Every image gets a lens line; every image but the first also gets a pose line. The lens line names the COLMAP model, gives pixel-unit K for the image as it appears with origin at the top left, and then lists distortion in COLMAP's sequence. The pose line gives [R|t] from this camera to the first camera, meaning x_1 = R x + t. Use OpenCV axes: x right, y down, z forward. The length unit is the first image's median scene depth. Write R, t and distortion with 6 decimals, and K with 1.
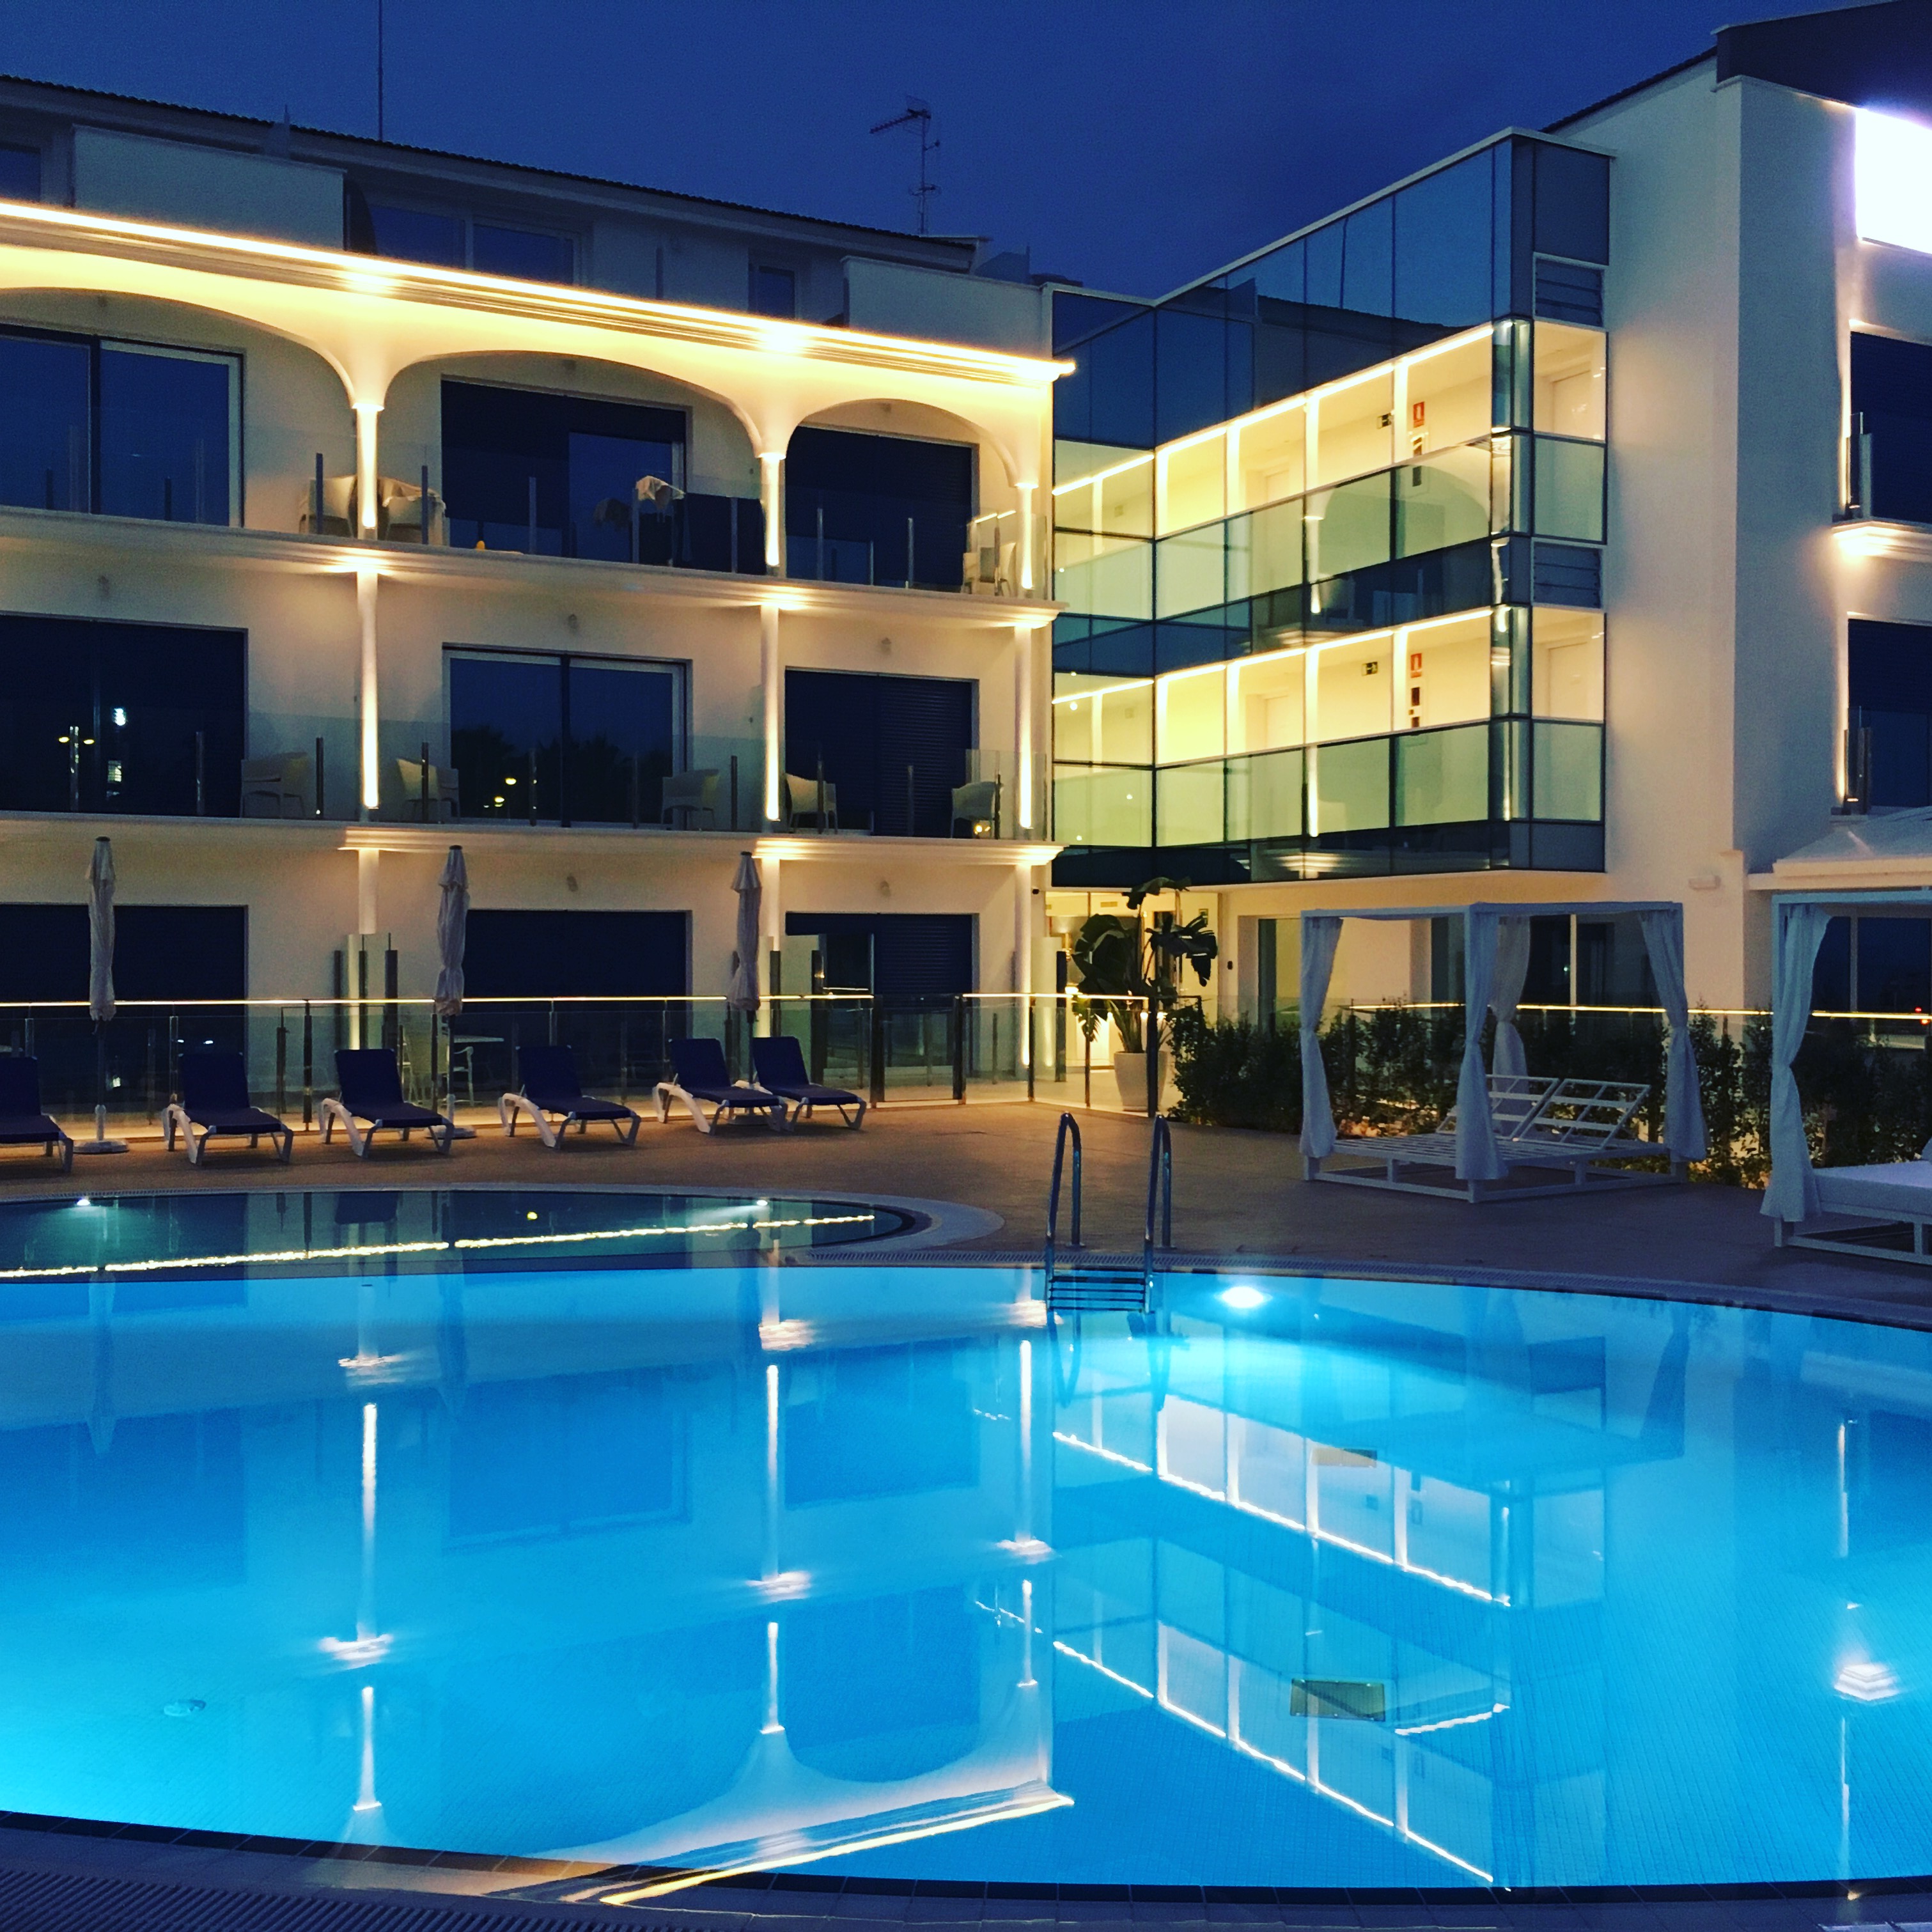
lens RADIAL K [[2217.4, 0, 965.5], [0, 2217.4, 970.3], [0, 0, 1]] dist [0.005166, 0.000000]
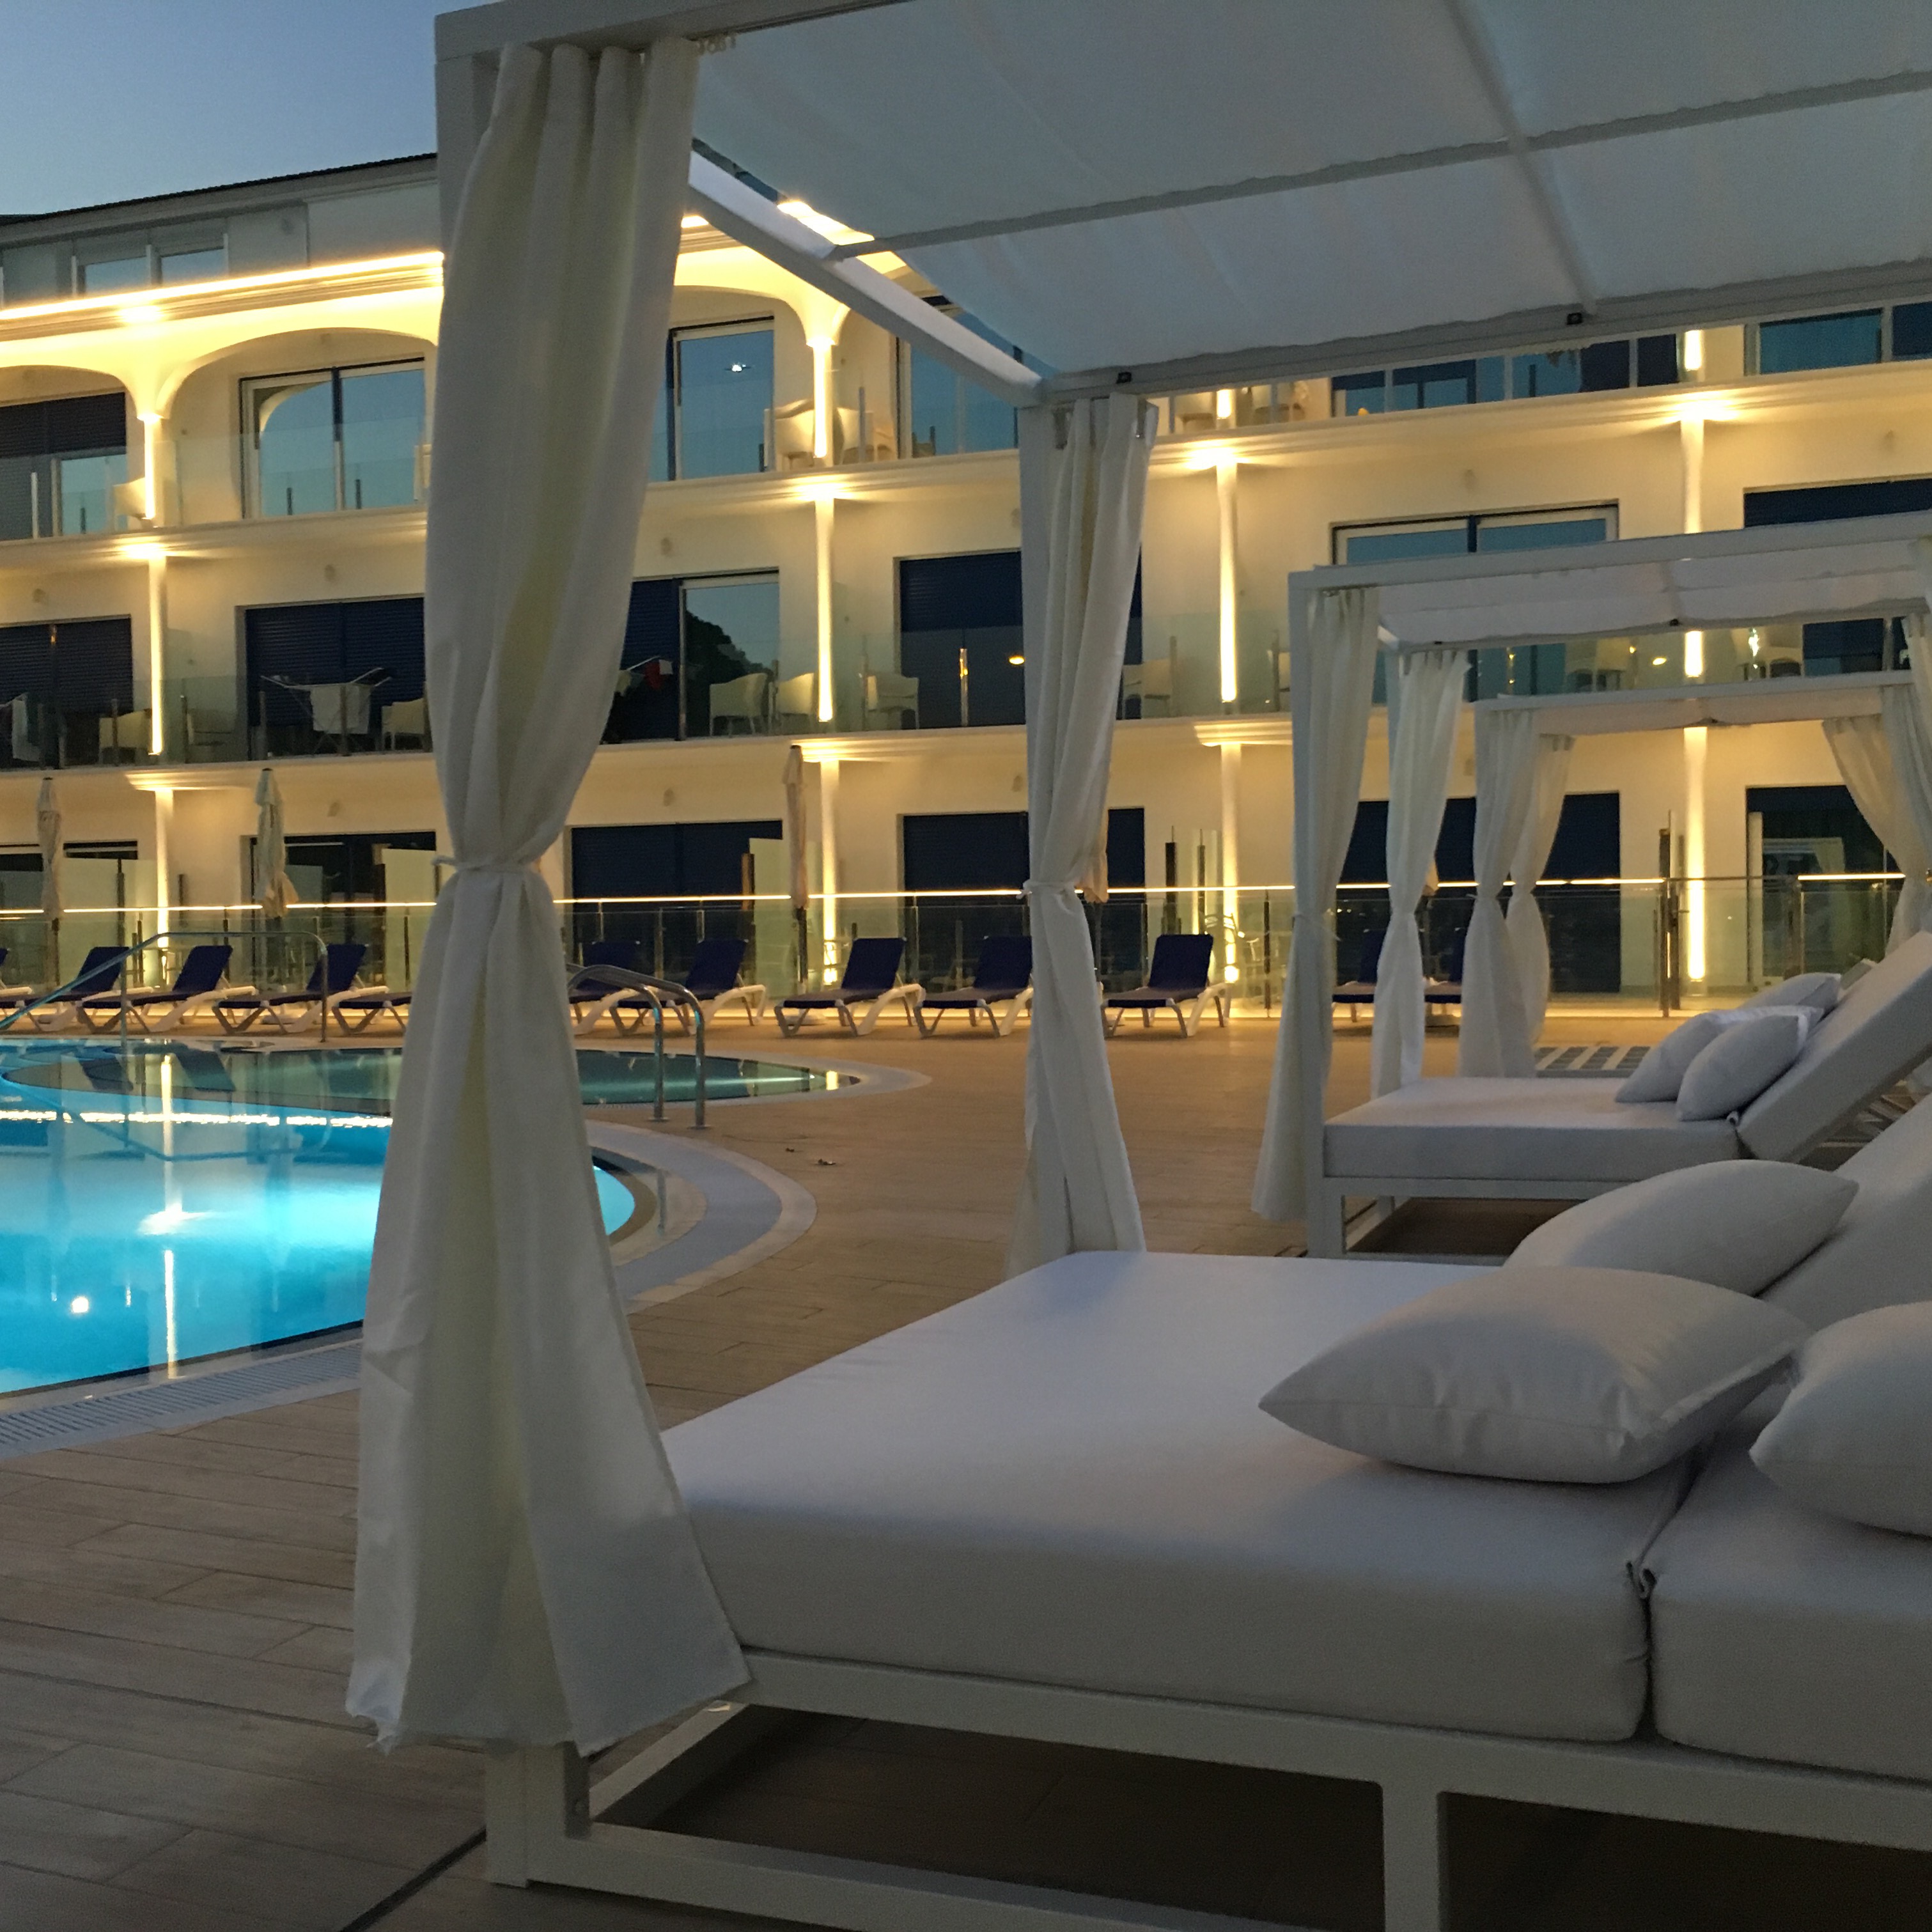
lens RADIAL K [[2217.4, 0, 964.6], [0, 2217.4, 960.4], [0, 0, 1]] dist [0.005166, 0.000000]
pose [[0.615453, 0.026838, -0.787716, 0.597688], [0.017063, 0.998732, 0.047358, -0.007615], [0.787989, -0.042588, 0.614215, 0.381452]]
